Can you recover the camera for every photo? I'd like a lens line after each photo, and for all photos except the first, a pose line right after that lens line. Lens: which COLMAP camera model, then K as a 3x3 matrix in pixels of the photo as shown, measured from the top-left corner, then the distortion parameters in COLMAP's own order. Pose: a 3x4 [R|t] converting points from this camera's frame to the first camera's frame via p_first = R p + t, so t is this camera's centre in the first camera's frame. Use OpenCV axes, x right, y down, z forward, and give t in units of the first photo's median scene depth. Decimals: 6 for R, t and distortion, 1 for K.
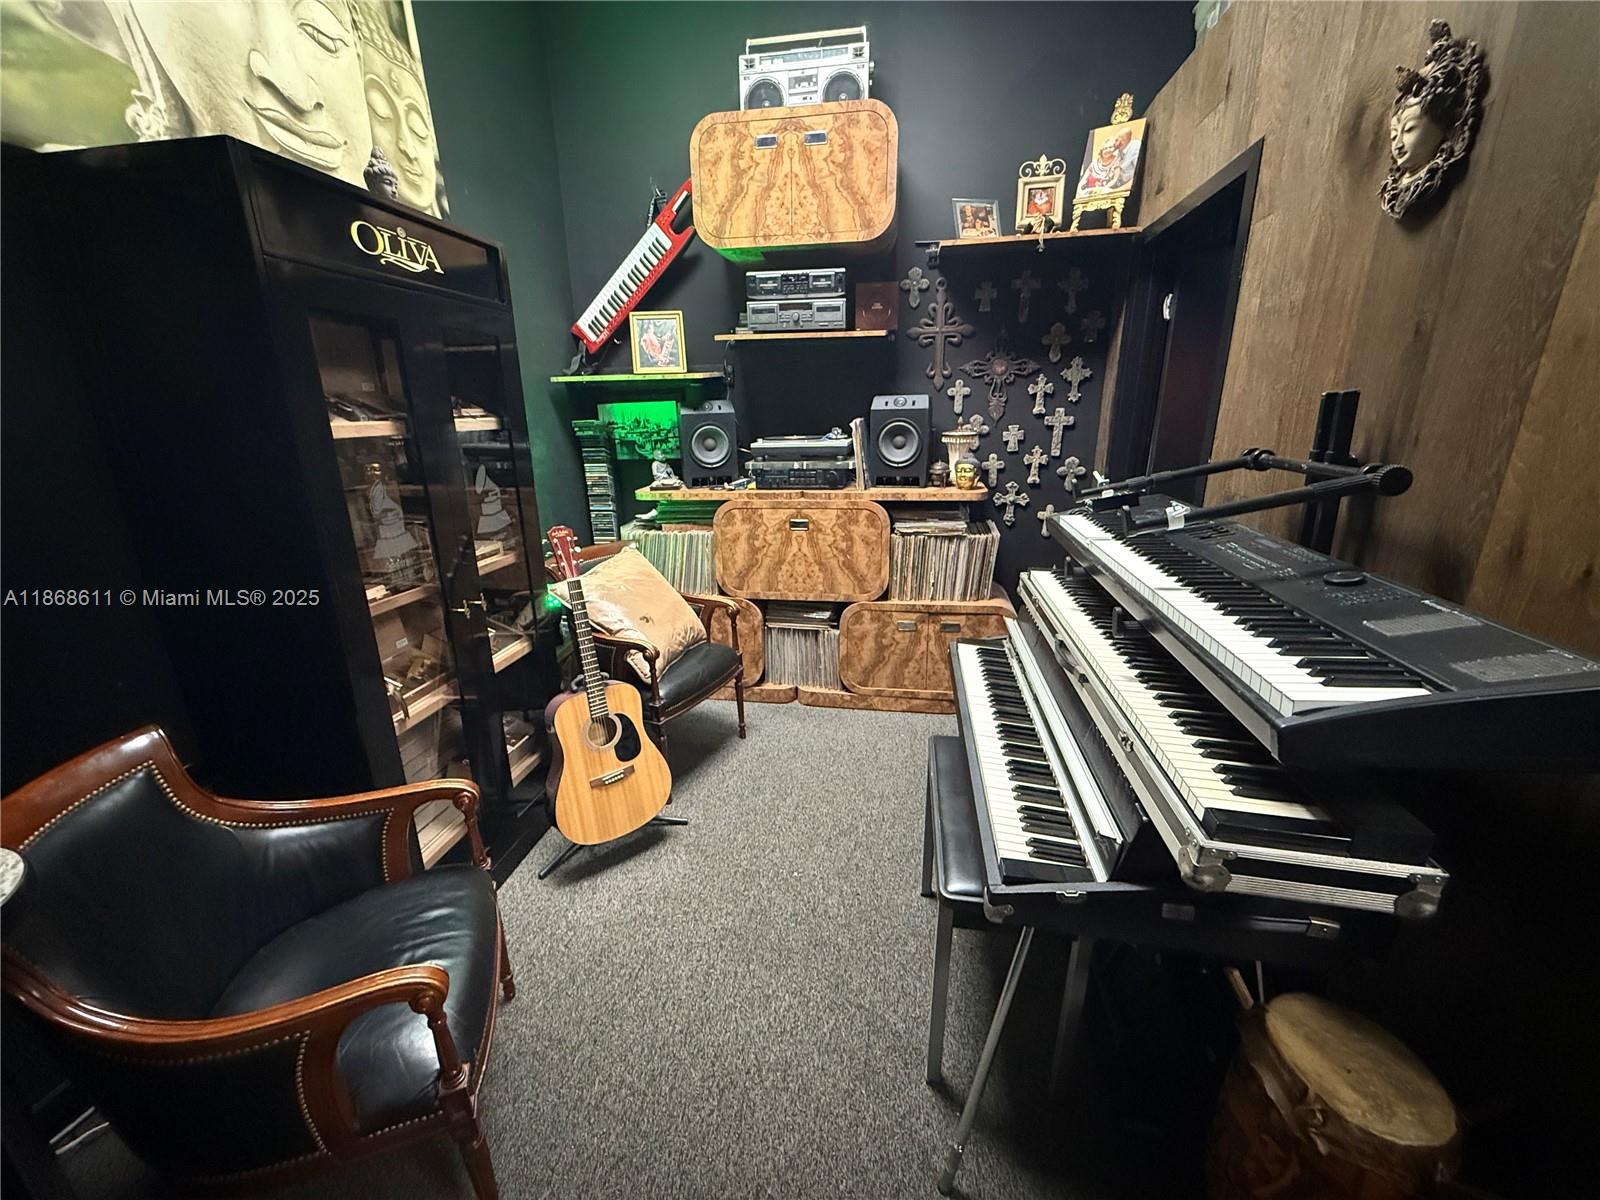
lens RADIAL K [[637.0, 0, 792.9], [0, 637.0, 599.5], [0, 0, 1]] dist [-0.000948, 0.000105]
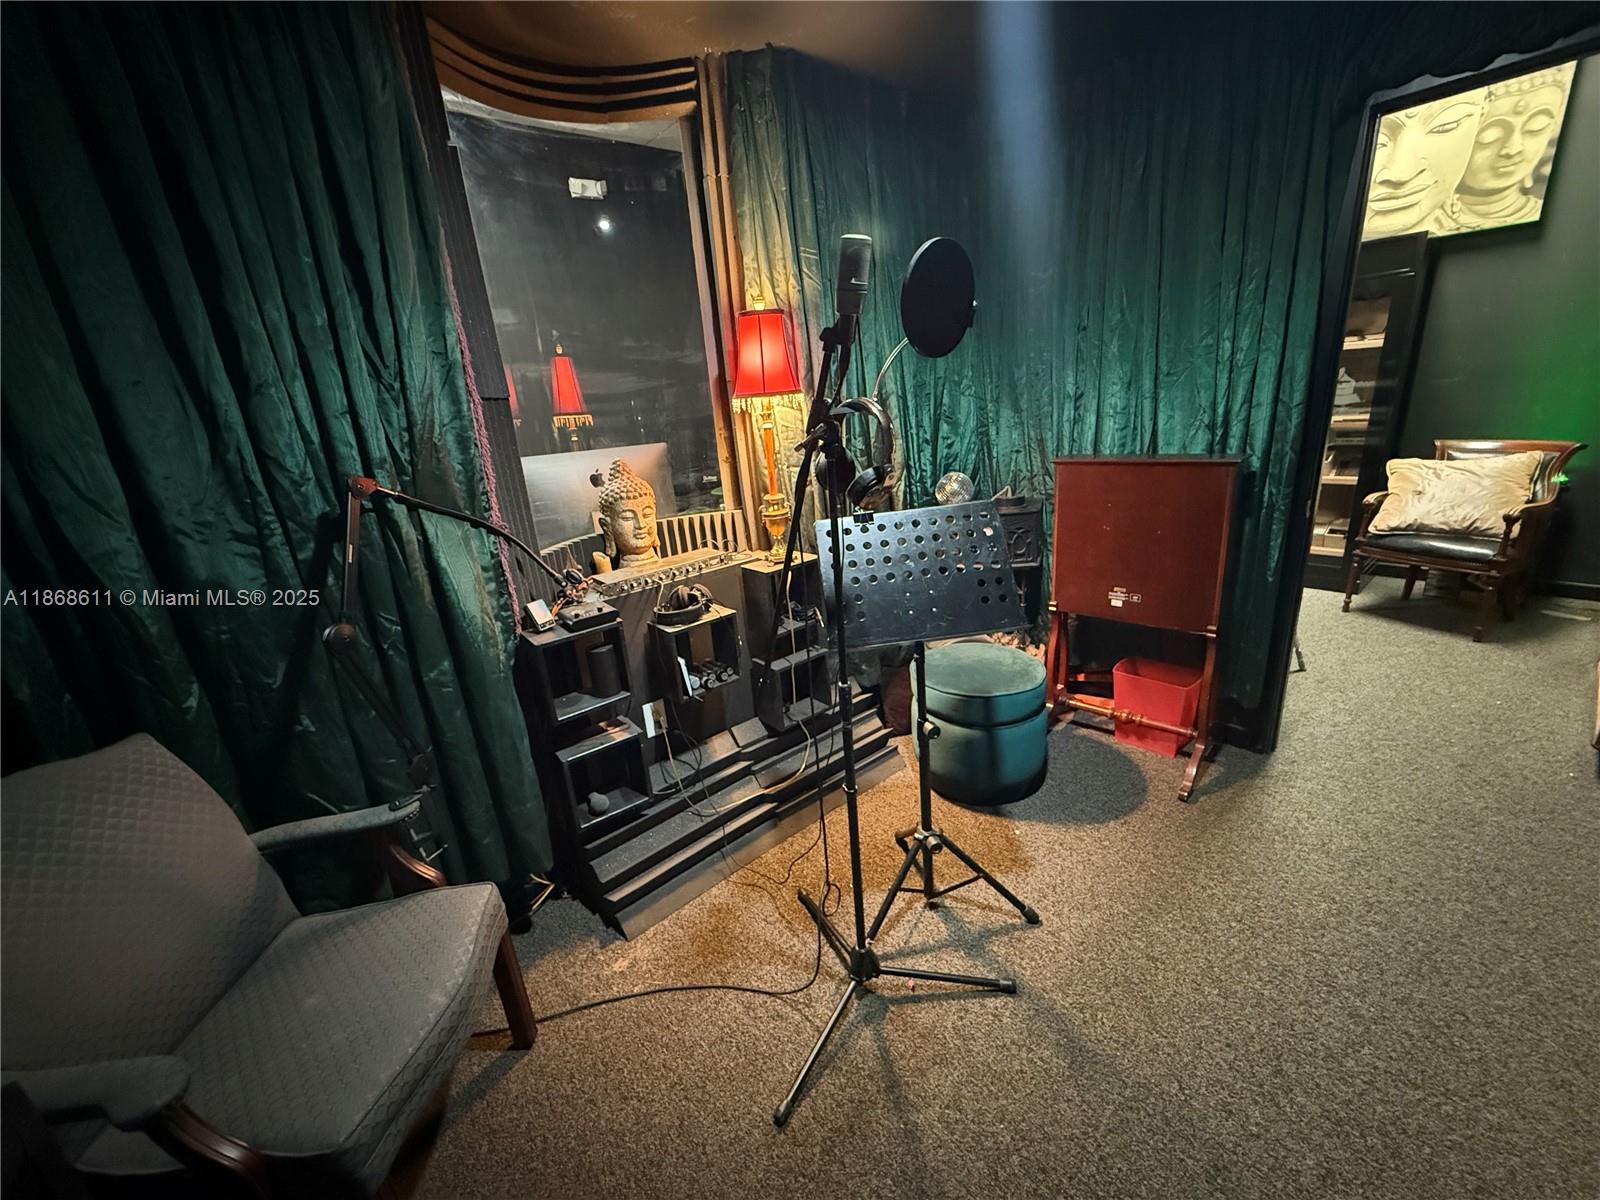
lens RADIAL K [[637.0, 0, 792.7], [0, 637.0, 608.1], [0, 0, 1]] dist [-0.000948, 0.000105]
pose [[-0.641710, 0.304853, -0.703756, 1.561086], [-0.132018, 0.860004, 0.492915, -0.242067], [0.755499, 0.409217, -0.511627, 0.769504]]
